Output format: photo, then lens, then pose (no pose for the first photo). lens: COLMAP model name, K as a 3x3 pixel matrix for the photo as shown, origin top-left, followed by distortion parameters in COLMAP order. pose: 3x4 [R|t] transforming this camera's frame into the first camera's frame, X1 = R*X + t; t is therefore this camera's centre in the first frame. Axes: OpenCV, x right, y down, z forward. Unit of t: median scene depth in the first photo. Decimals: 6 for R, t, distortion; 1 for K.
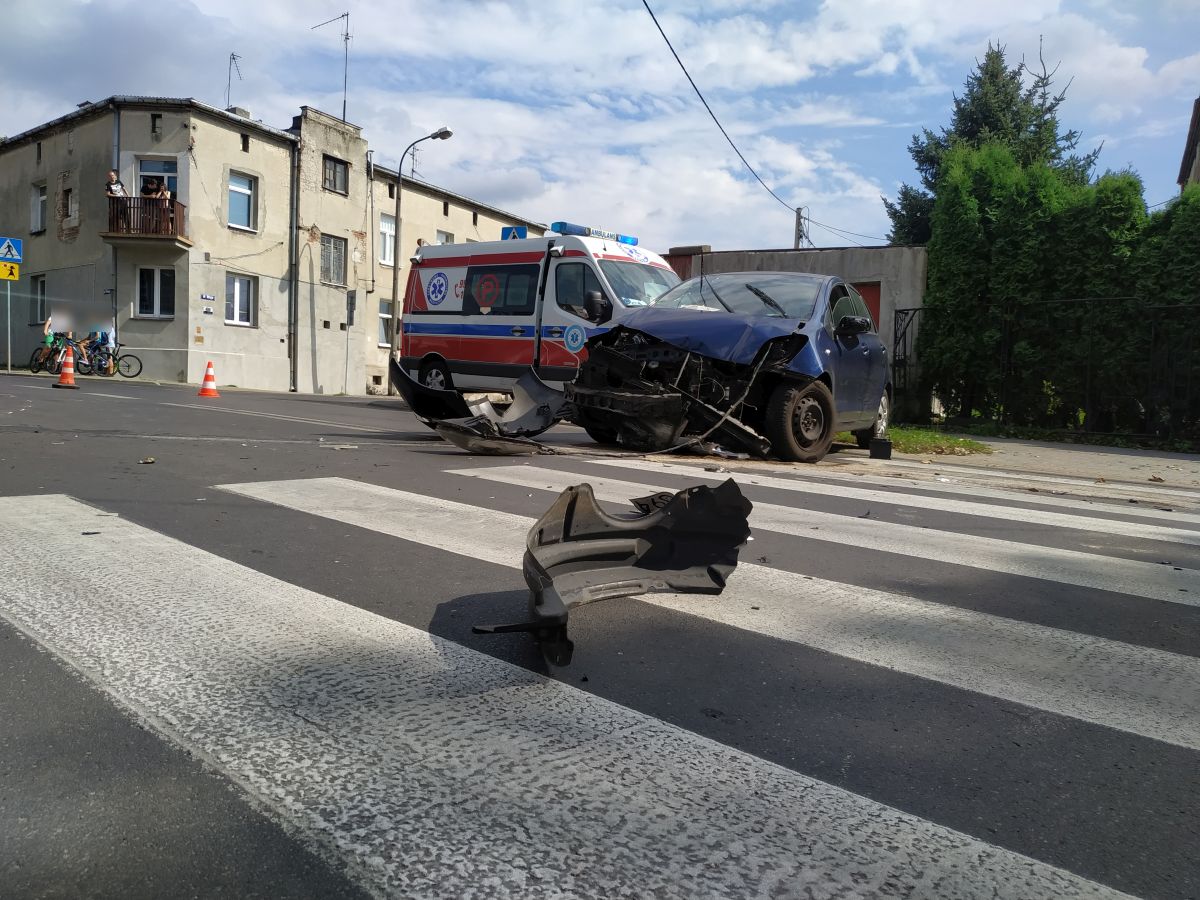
lens RADIAL K [[889.7, 0, 608.5], [0, 889.7, 428.2], [0, 0, 1]] dist [-0.004694, -0.006787]
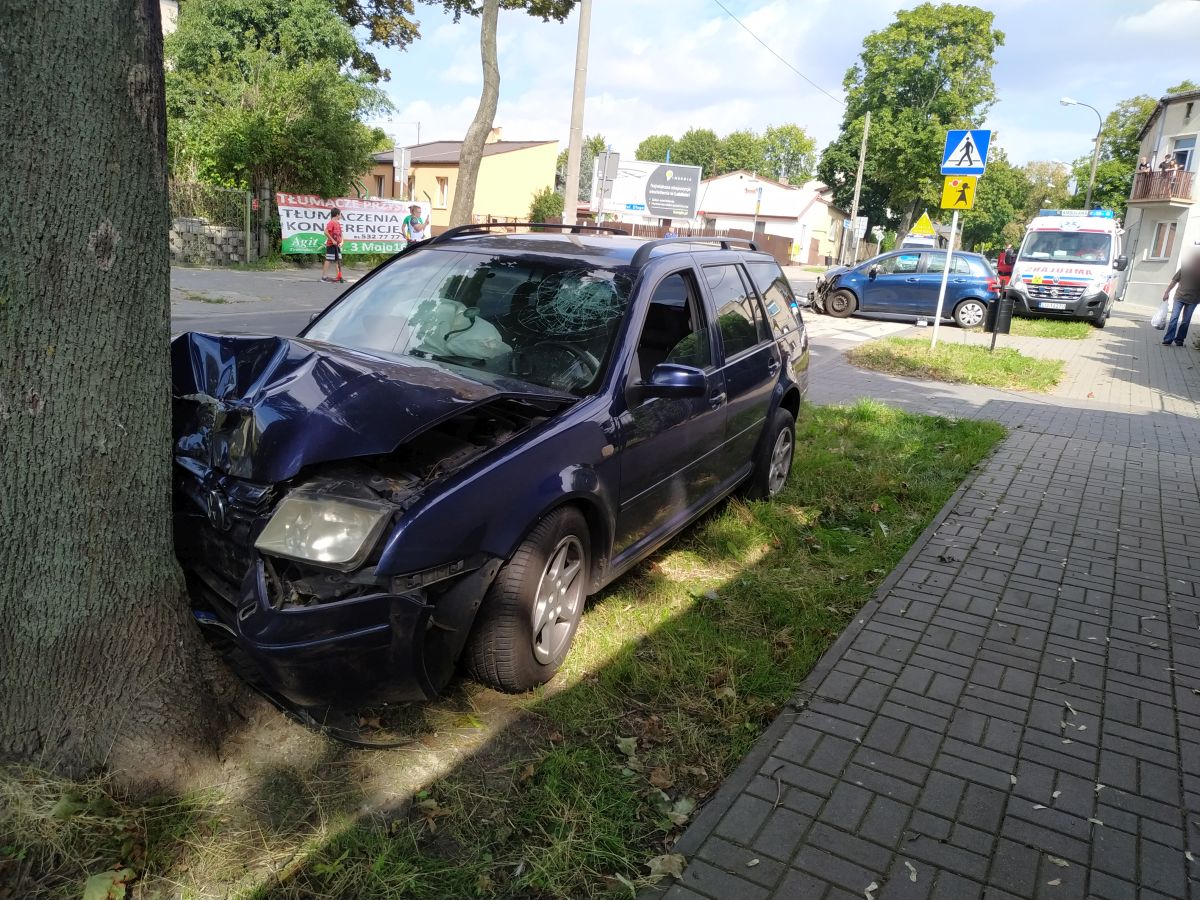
lens RADIAL K [[889.7, 0, 592.5], [0, 889.7, 453.9], [0, 0, 1]] dist [-0.004694, -0.006787]
pose [[0.175575, 0.194062, -0.965149, 0.739206], [-0.100410, 0.978796, 0.178540, 0.013385], [0.979332, 0.065563, 0.191338, -0.097853]]
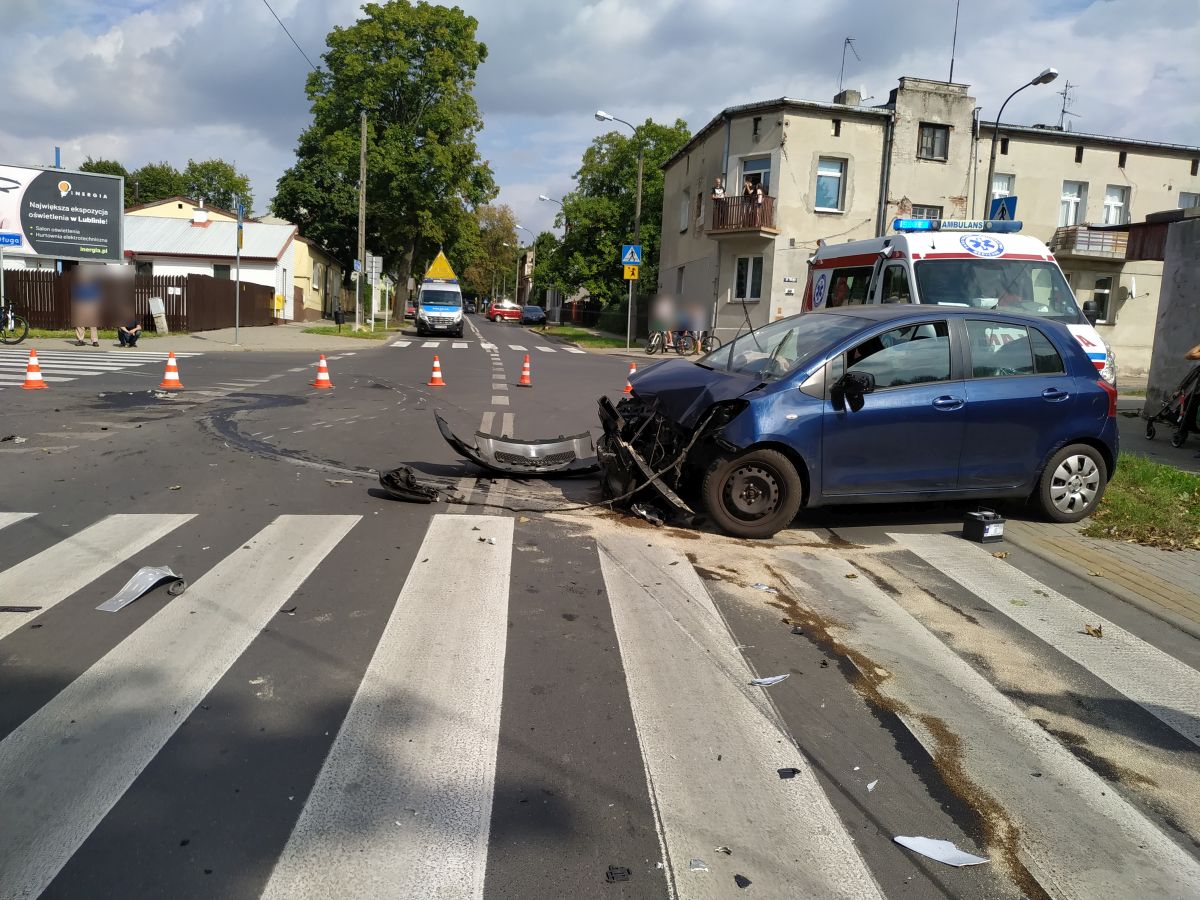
lens RADIAL K [[889.7, 0, 568.0], [0, 889.7, 411.6], [0, 0, 1]] dist [-0.004694, -0.006787]
pose [[0.690205, 0.051749, -0.721761, 0.161187], [-0.028896, 0.998615, 0.043966, -0.027100], [0.723036, -0.009490, 0.690745, 0.049802]]
